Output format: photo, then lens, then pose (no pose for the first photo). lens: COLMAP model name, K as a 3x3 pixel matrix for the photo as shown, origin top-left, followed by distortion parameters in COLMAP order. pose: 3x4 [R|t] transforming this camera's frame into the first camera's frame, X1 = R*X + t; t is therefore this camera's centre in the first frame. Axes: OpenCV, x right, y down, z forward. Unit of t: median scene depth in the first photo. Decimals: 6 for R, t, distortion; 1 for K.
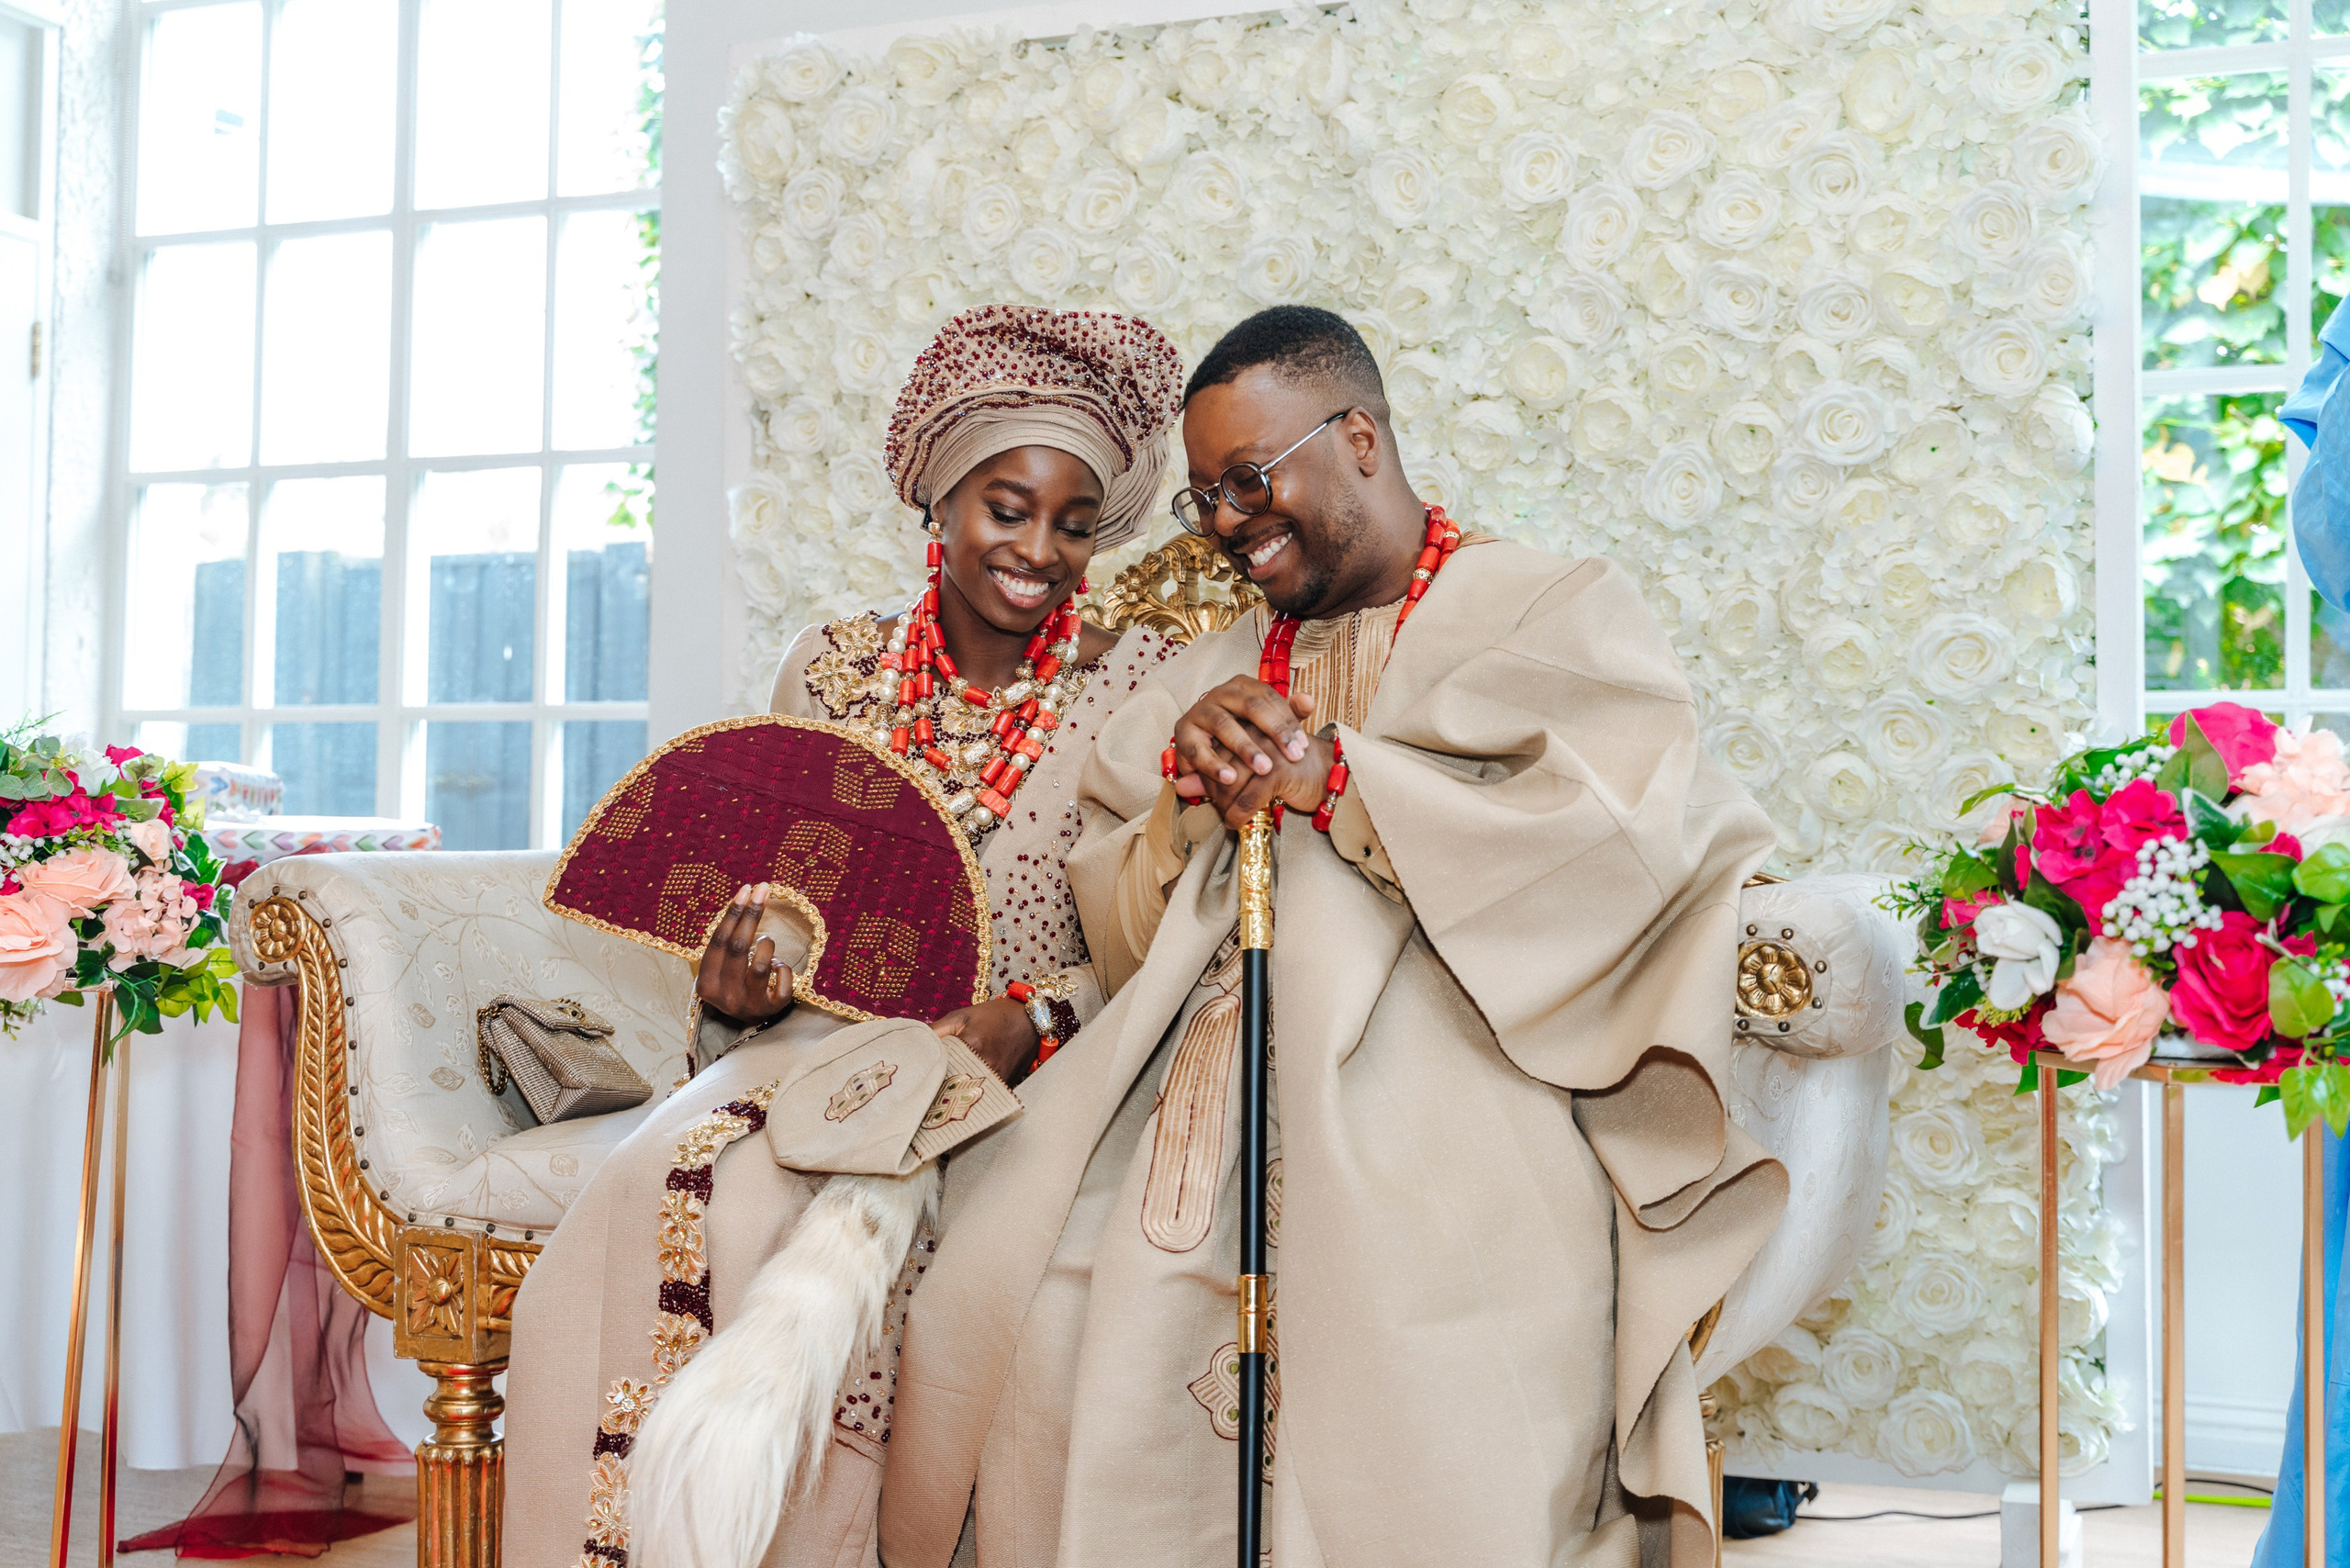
lens RADIAL K [[2762.9, 0, 1175.0], [0, 2762.9, 784.0], [0, 0, 1]] dist [0.009255, 0.041789]
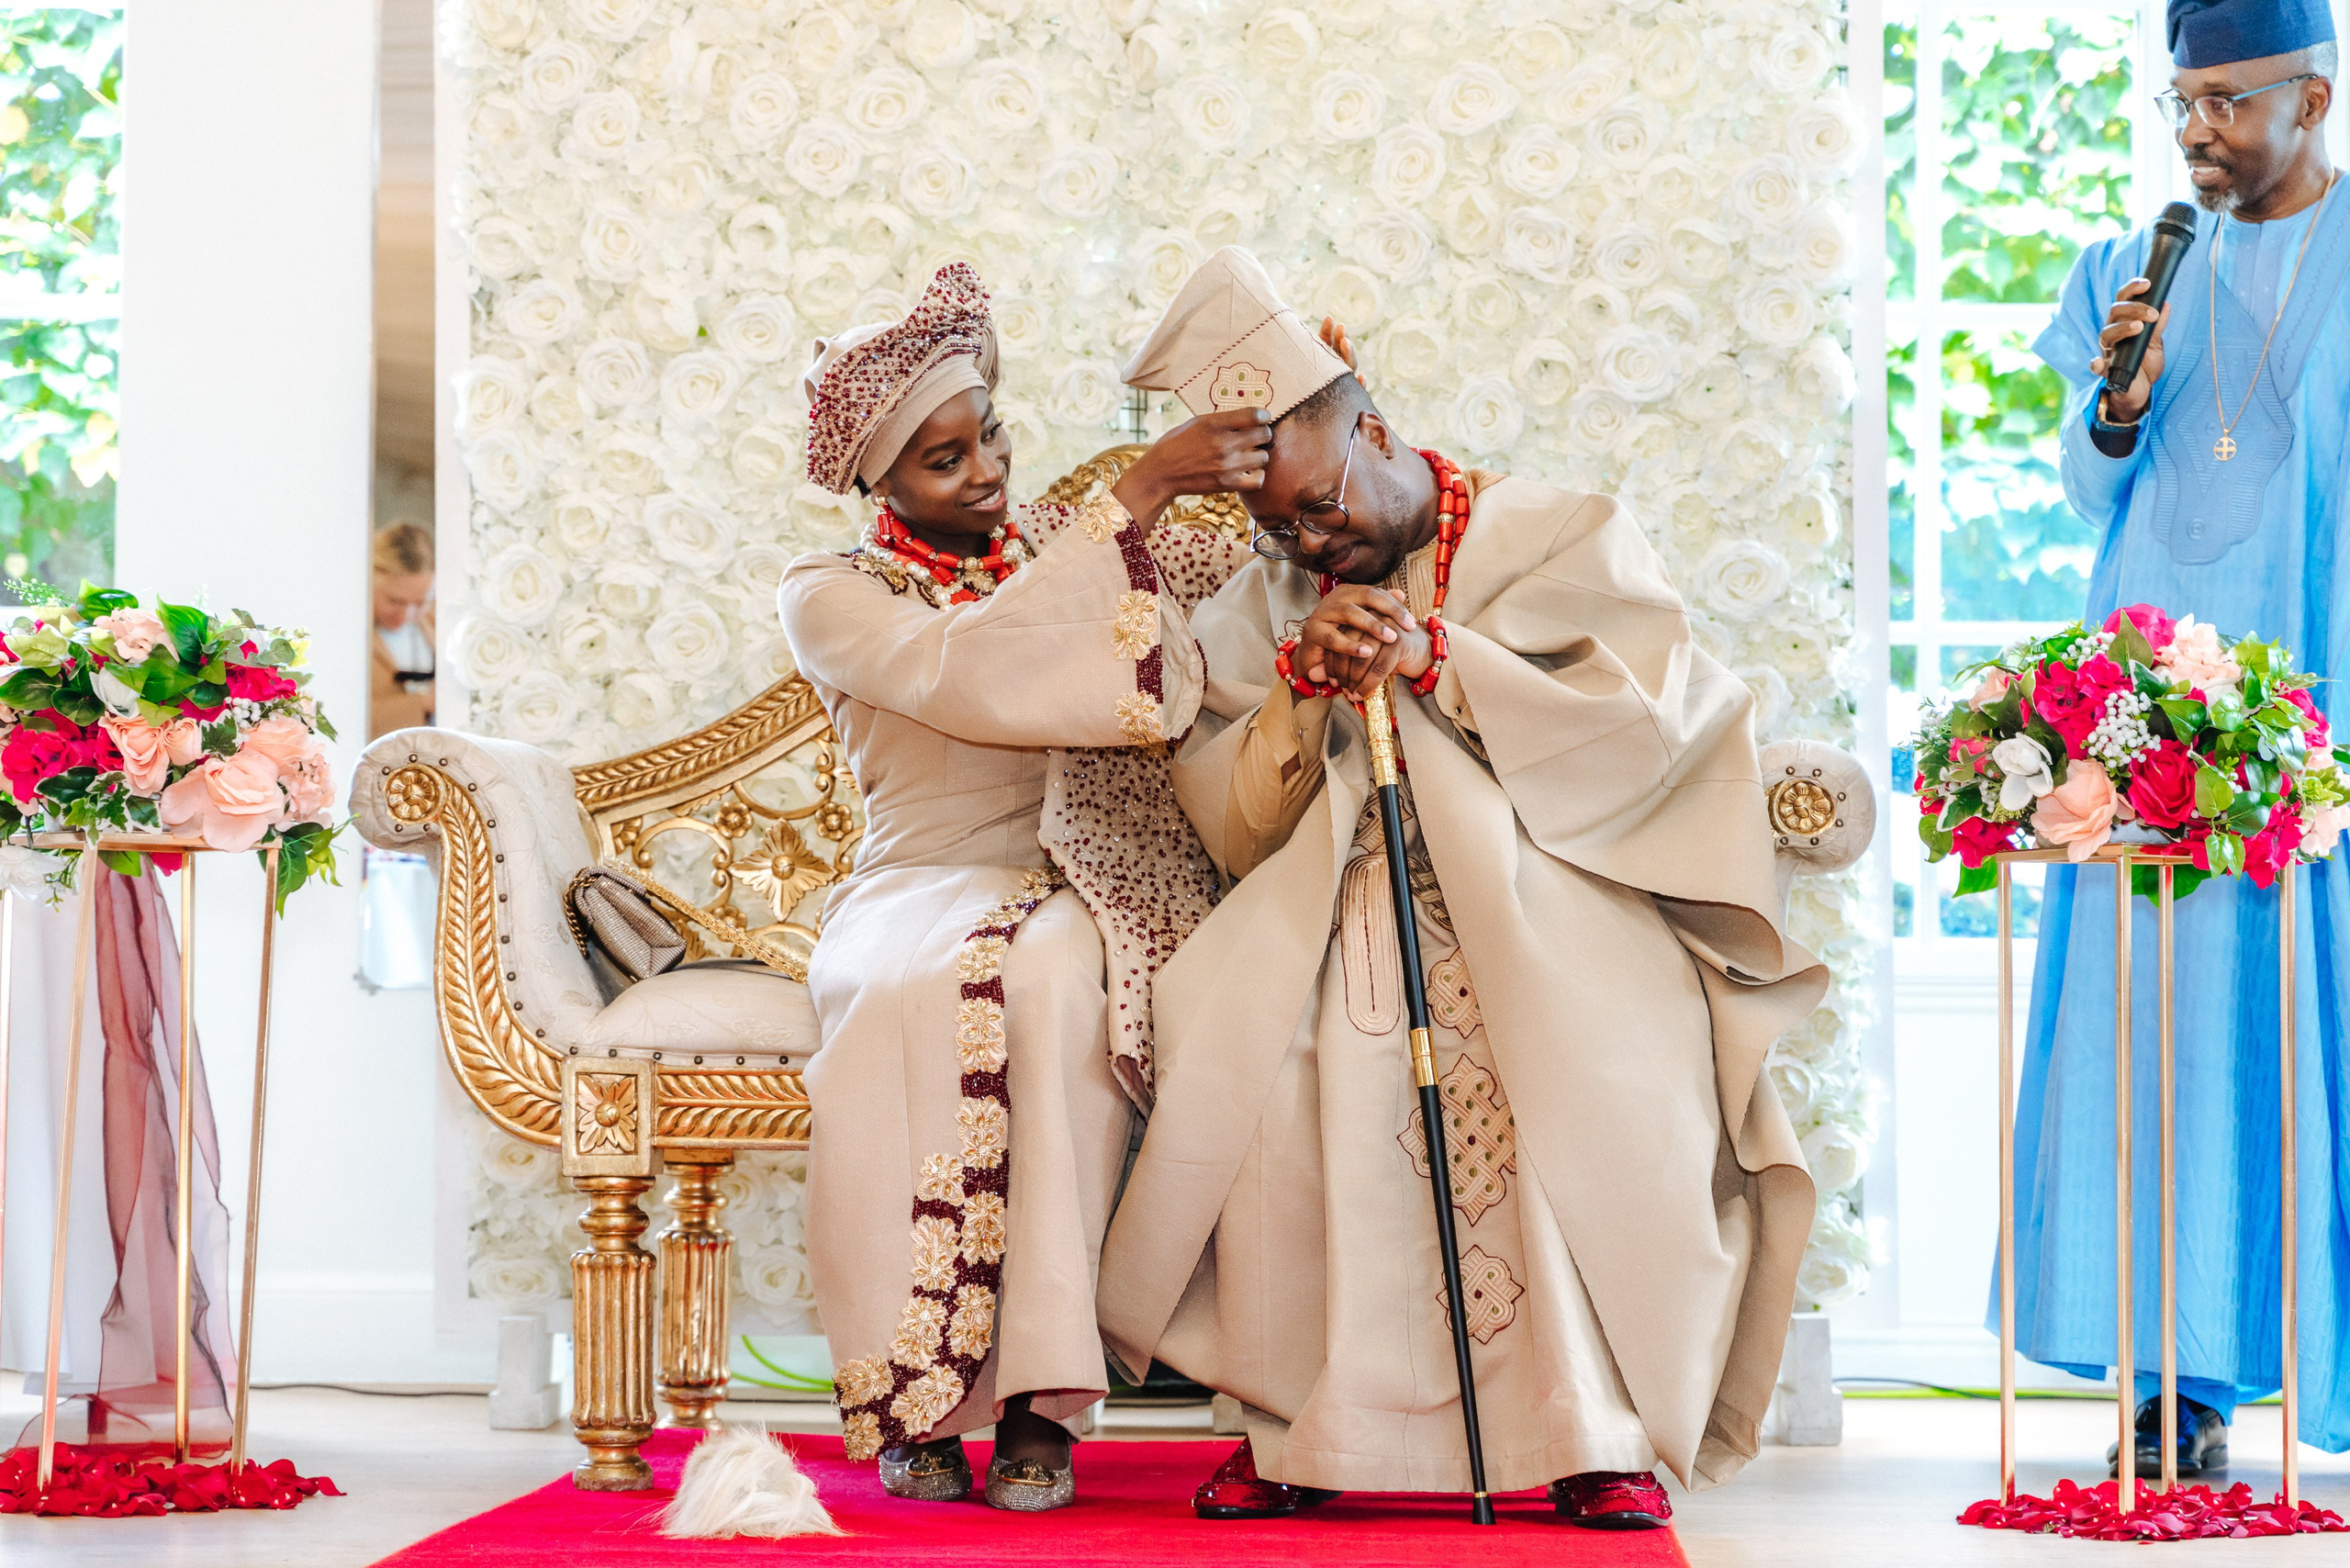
lens RADIAL K [[4769.3, 0, 1175.0], [0, 4769.3, 784.0], [0, 0, 1]] dist [0.041526, 0.094498]
pose [[0.942955, 0.007418, 0.332838, -0.570548], [-0.004629, 0.999947, -0.009173, 0.055219], [-0.332889, 0.007109, 0.942939, -0.734873]]
